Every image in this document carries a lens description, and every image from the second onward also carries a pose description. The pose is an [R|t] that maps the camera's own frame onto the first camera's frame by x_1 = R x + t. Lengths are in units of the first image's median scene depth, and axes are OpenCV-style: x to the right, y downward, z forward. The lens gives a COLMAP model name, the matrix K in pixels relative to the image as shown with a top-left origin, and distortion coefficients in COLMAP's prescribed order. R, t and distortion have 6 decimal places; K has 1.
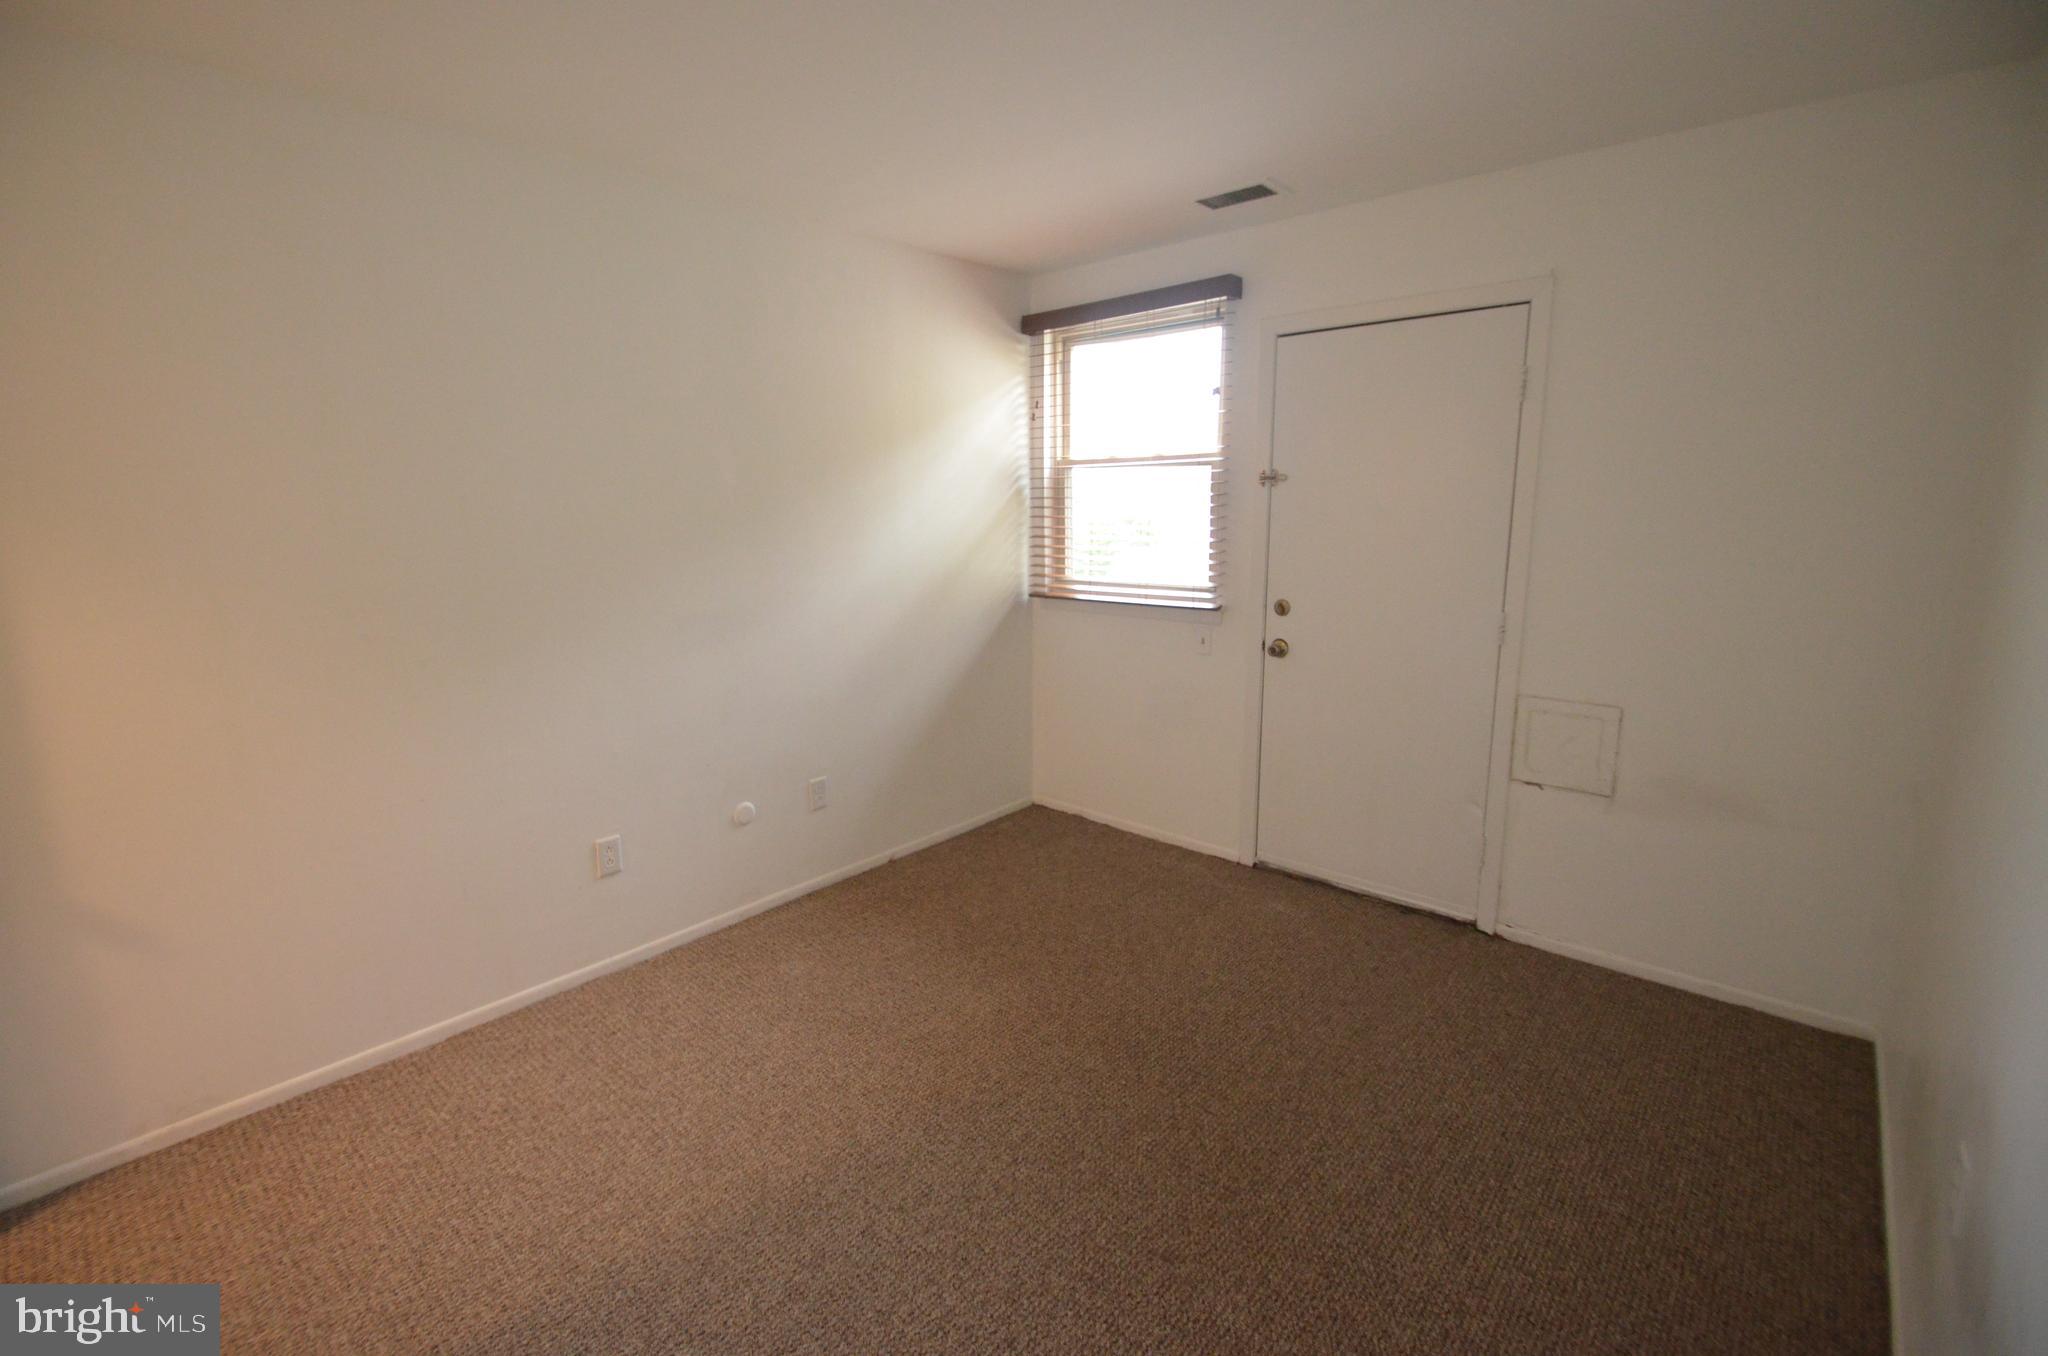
lens RADIAL K [[895.4, 0, 998.9], [0, 895.4, 660.7], [0, 0, 1]] dist [0.018426, -0.019577]
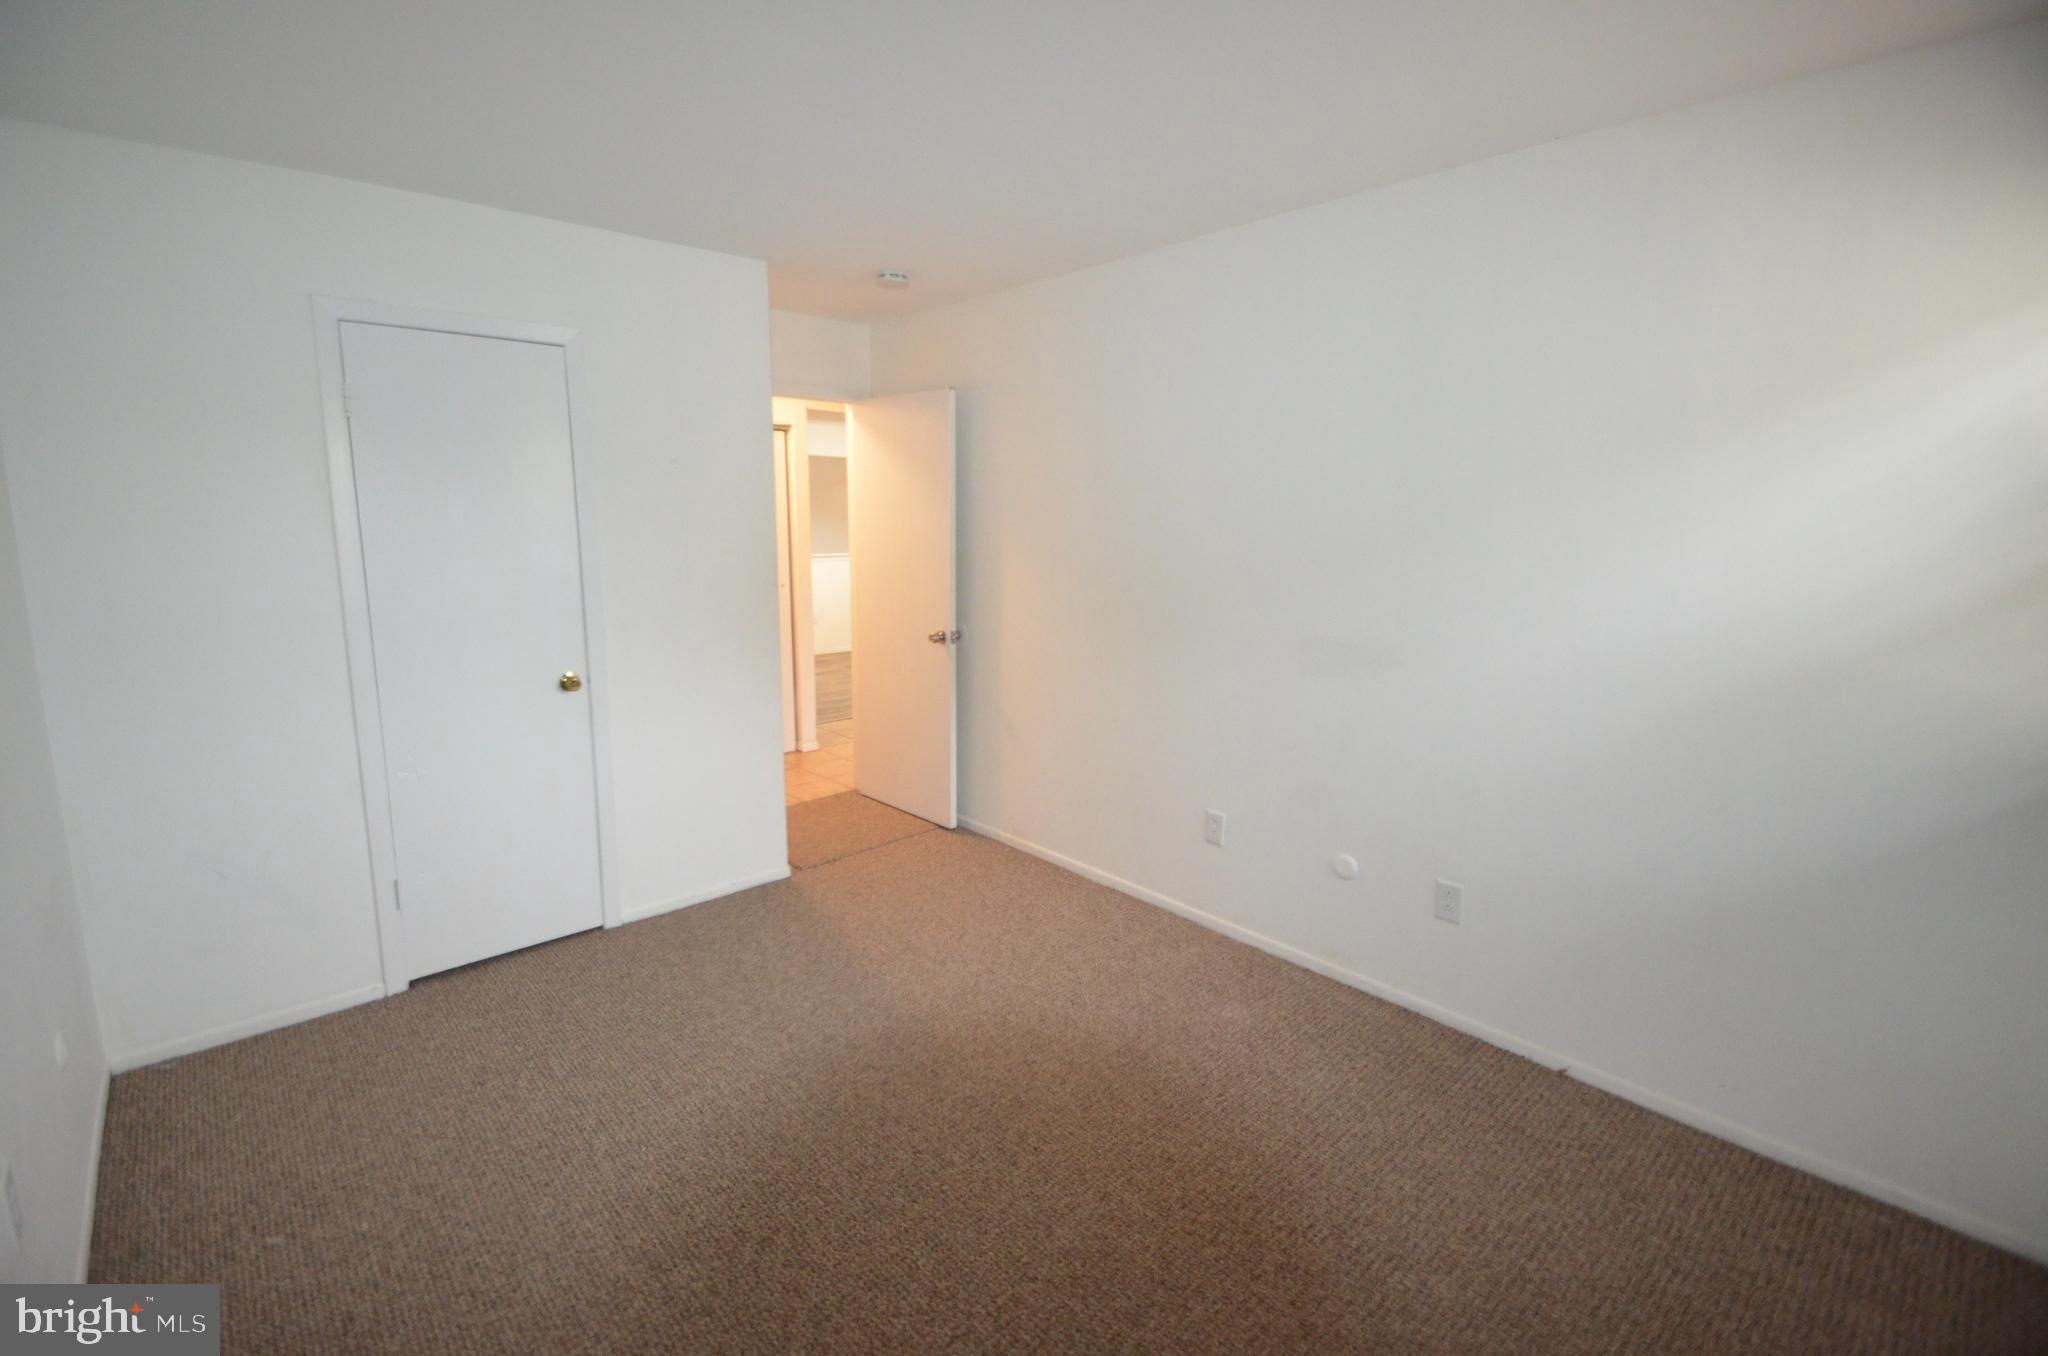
lens RADIAL K [[895.4, 0, 998.9], [0, 895.4, 660.7], [0, 0, 1]] dist [0.018426, -0.019577]
pose [[-0.104980, 0.169586, -0.979908, 0.686017], [-0.184677, 0.964889, 0.186772, -0.153136], [0.977176, 0.200574, -0.069975, 0.767418]]
